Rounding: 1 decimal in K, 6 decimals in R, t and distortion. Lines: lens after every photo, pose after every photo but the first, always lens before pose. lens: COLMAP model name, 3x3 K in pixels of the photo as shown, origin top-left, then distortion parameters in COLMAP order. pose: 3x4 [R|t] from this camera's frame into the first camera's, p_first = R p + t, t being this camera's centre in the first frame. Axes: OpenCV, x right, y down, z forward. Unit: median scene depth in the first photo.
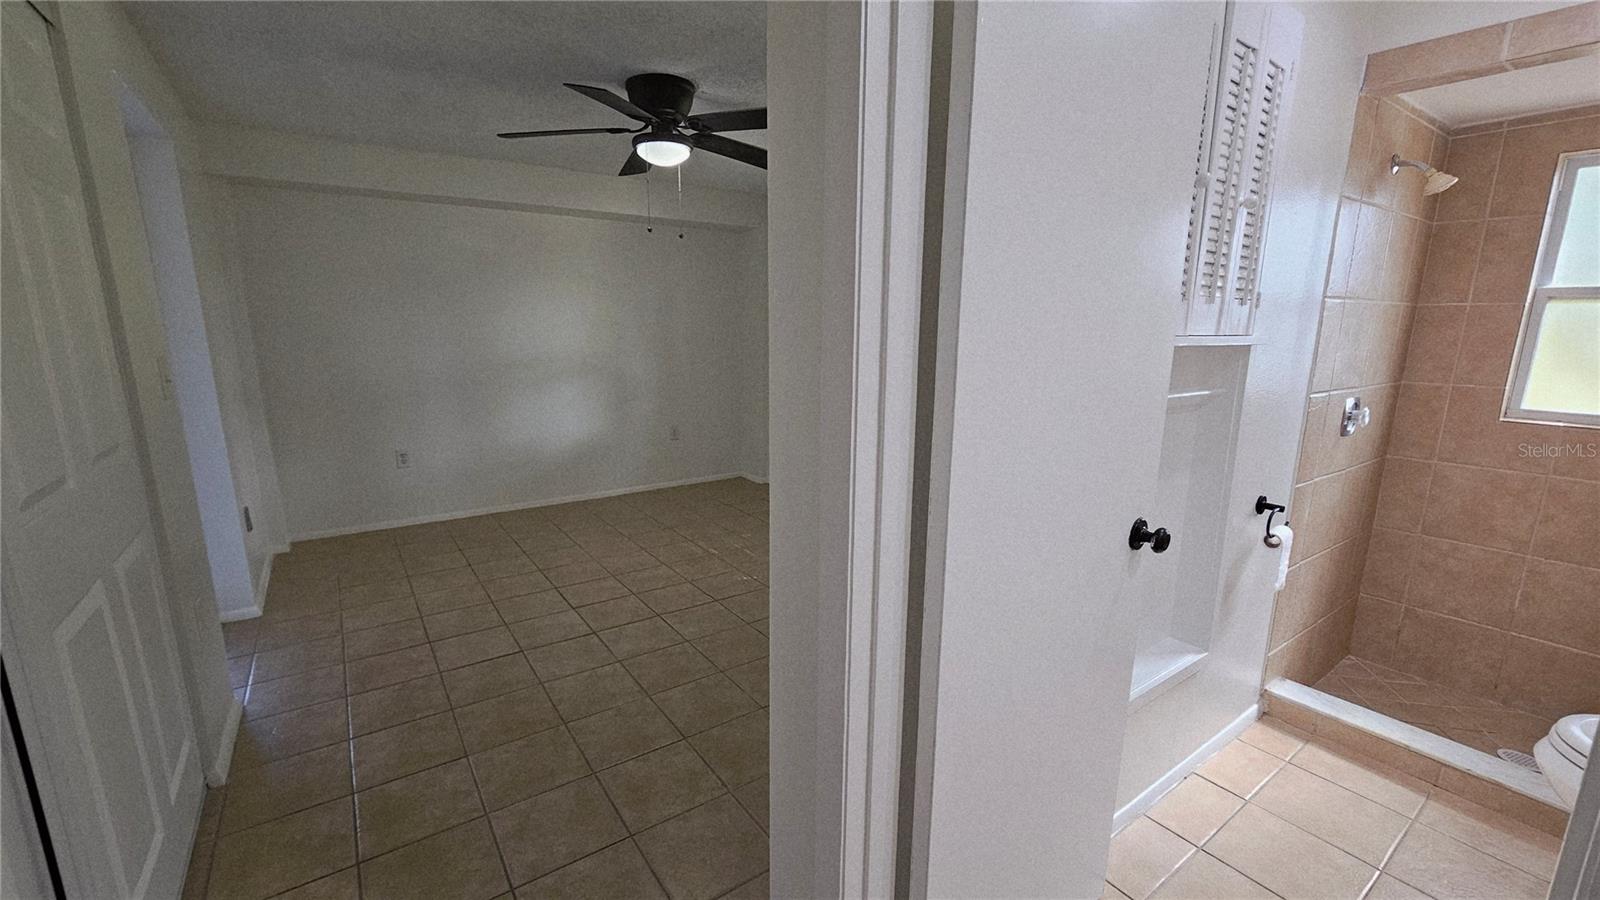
lens RADIAL K [[655.7, 0, 793.1], [0, 655.7, 463.9], [0, 0, 1]] dist [-0.002248, 0.000043]
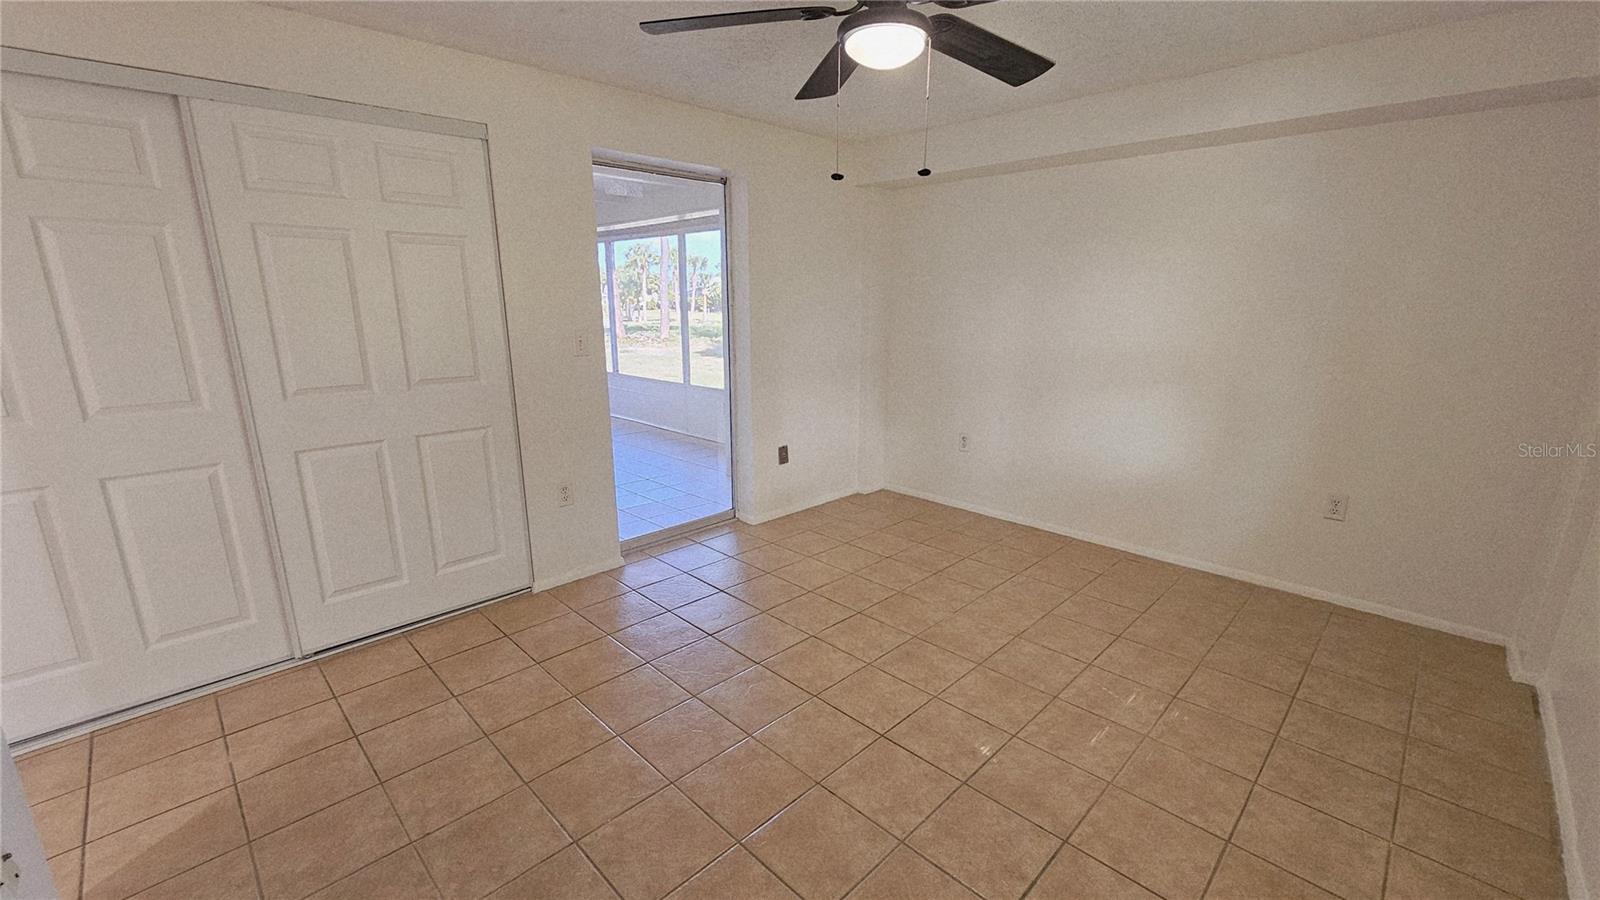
lens RADIAL K [[655.7, 0, 804.8], [0, 655.7, 460.9], [0, 0, 1]] dist [-0.002248, 0.000043]
pose [[0.178763, 0.233932, -0.955678, 0.483113], [-0.209850, 0.958039, 0.195257, -0.186822], [0.961253, 0.165644, 0.220352, 0.826634]]
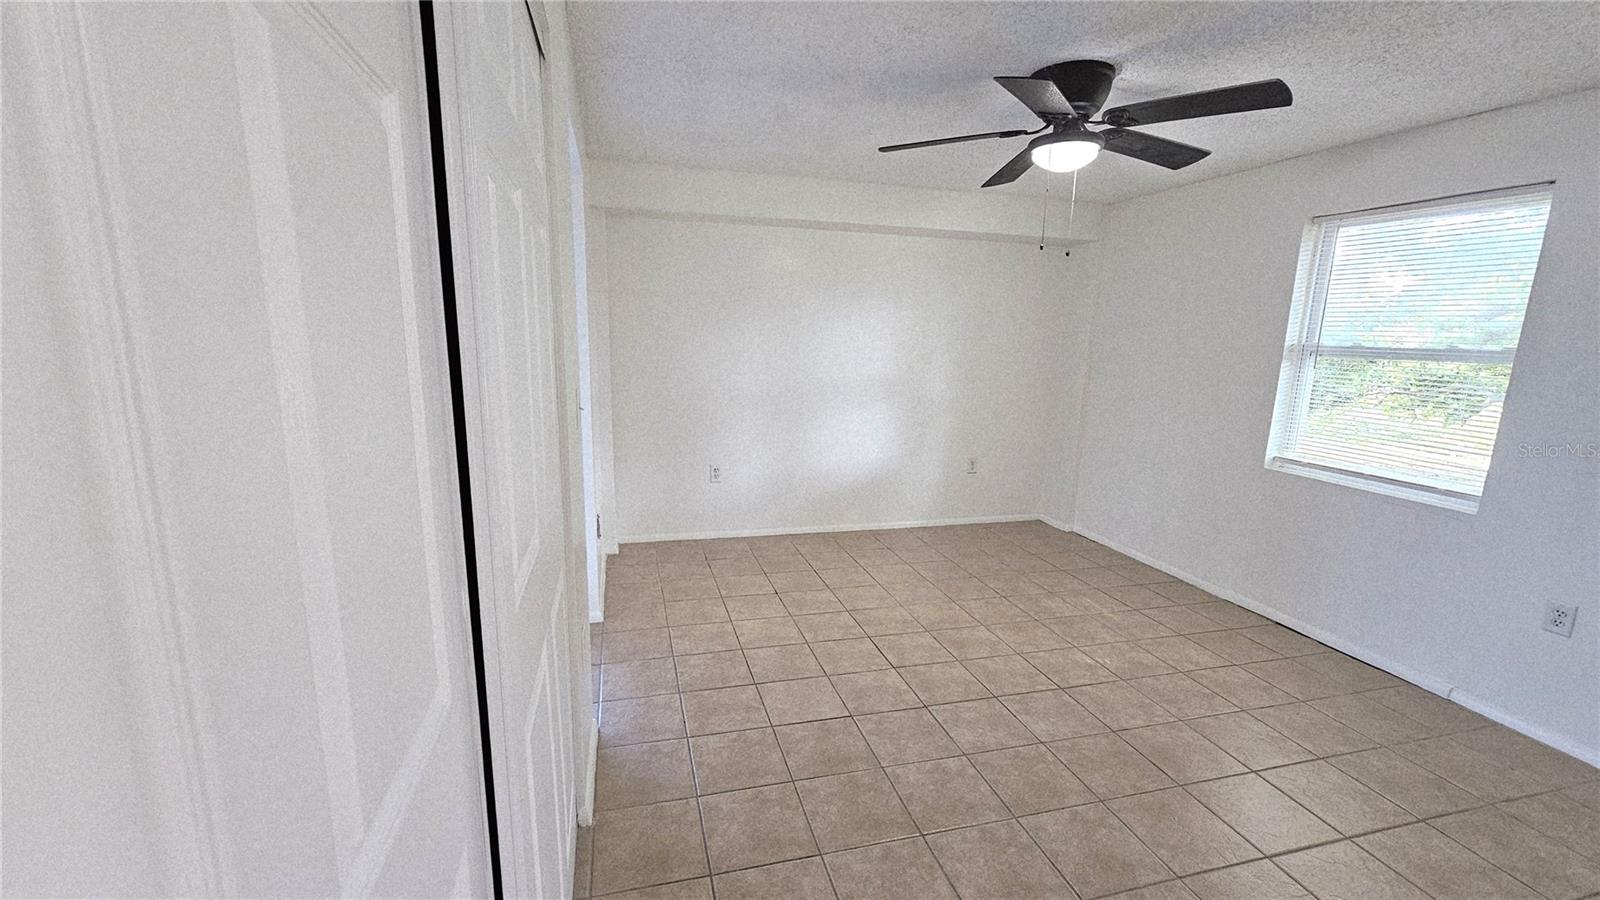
lens RADIAL K [[655.7, 0, 798.4], [0, 655.7, 461.4], [0, 0, 1]] dist [-0.002248, 0.000043]
pose [[0.939702, 0.083544, -0.331633, -0.201085], [-0.091391, 0.995782, -0.008107, -0.045642], [0.329557, 0.037926, 0.943374, 0.107663]]
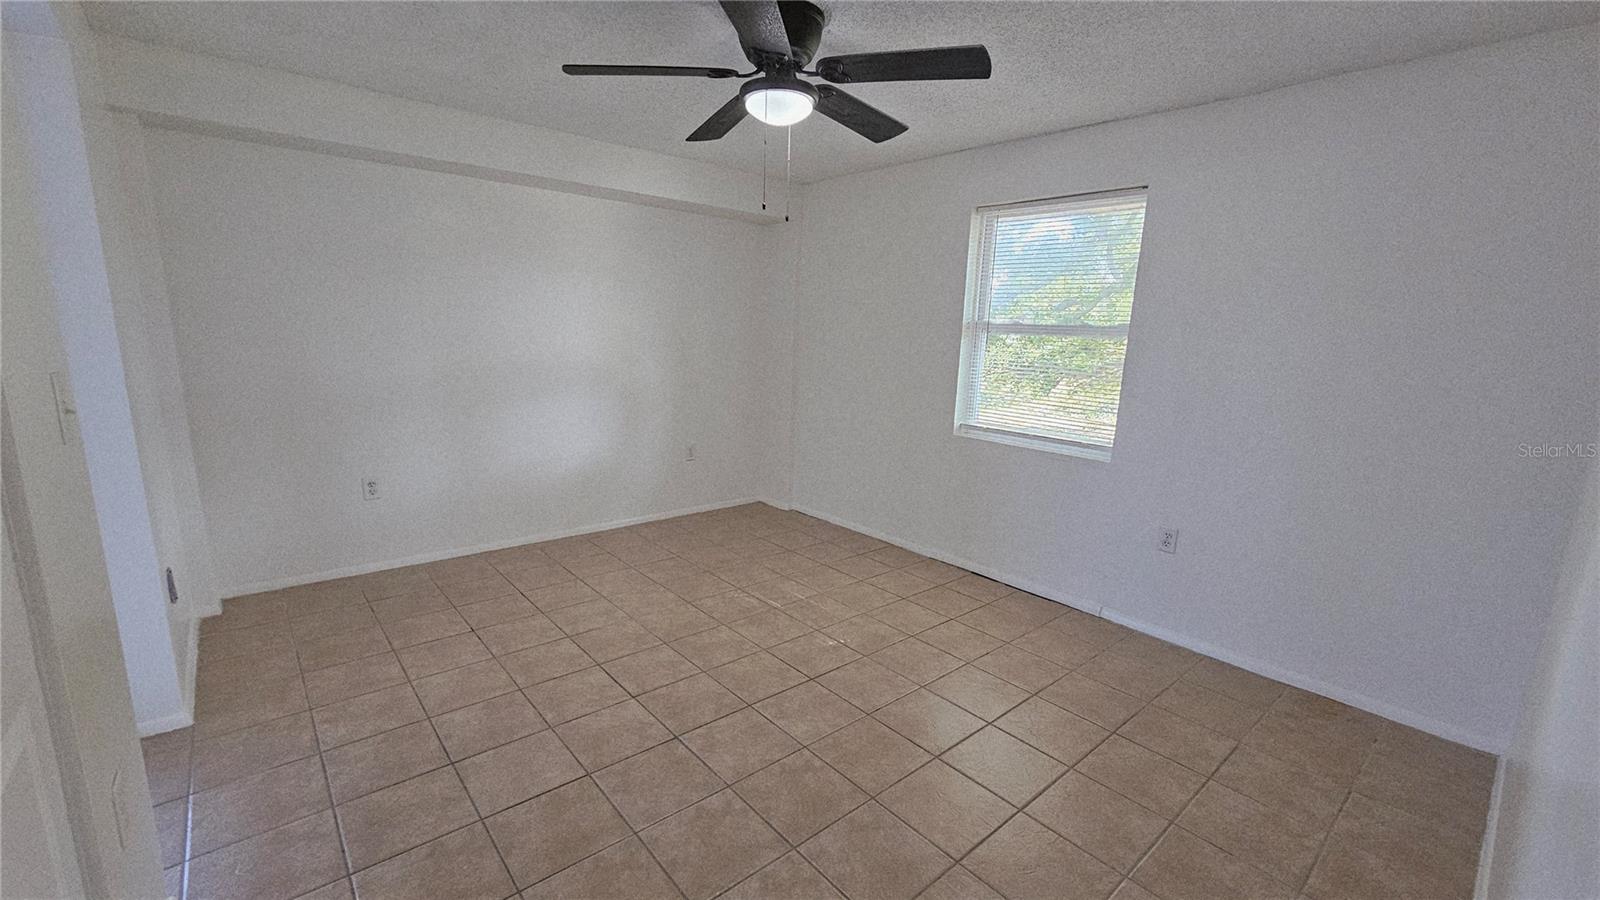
lens RADIAL K [[655.7, 0, 797.5], [0, 655.7, 463.5], [0, 0, 1]] dist [-0.002248, 0.000043]
pose [[0.994791, 0.005950, 0.101758, -0.244227], [-0.005391, 0.999969, -0.005773, -0.054204], [-0.101789, 0.005195, 0.994792, 0.234778]]
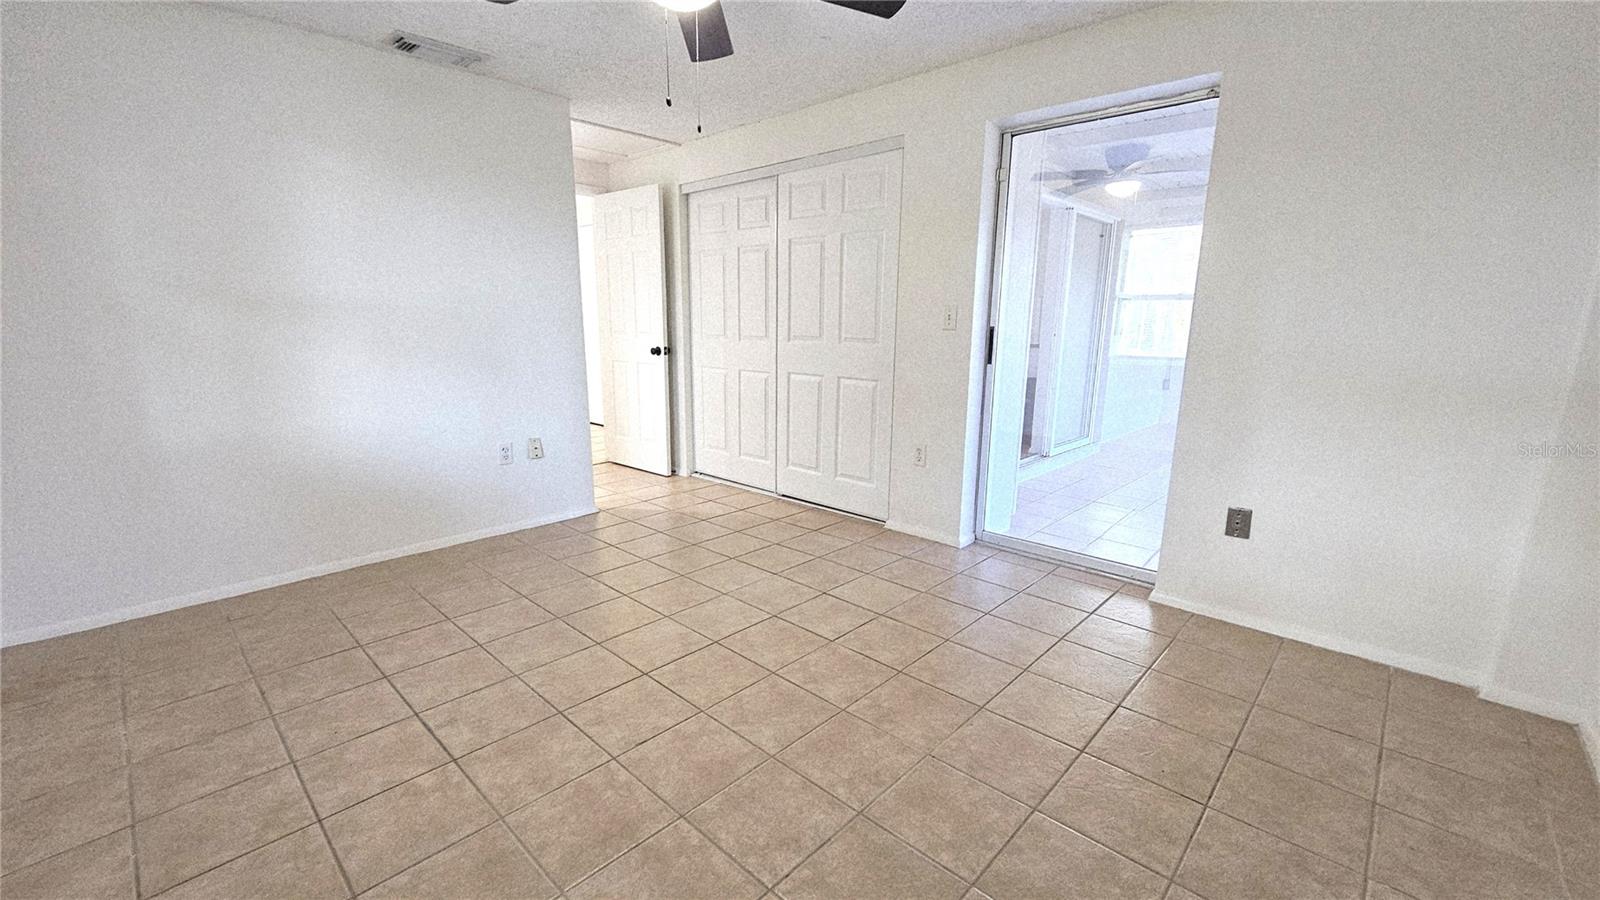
lens RADIAL K [[655.7, 0, 794.1], [0, 655.7, 464.3], [0, 0, 1]] dist [-0.002248, 0.000043]
pose [[-0.979037, 0.034464, -0.200746, -0.158362], [-0.054003, 0.906388, 0.418980, -0.313770], [0.196394, 0.421038, -0.885526, 1.728425]]
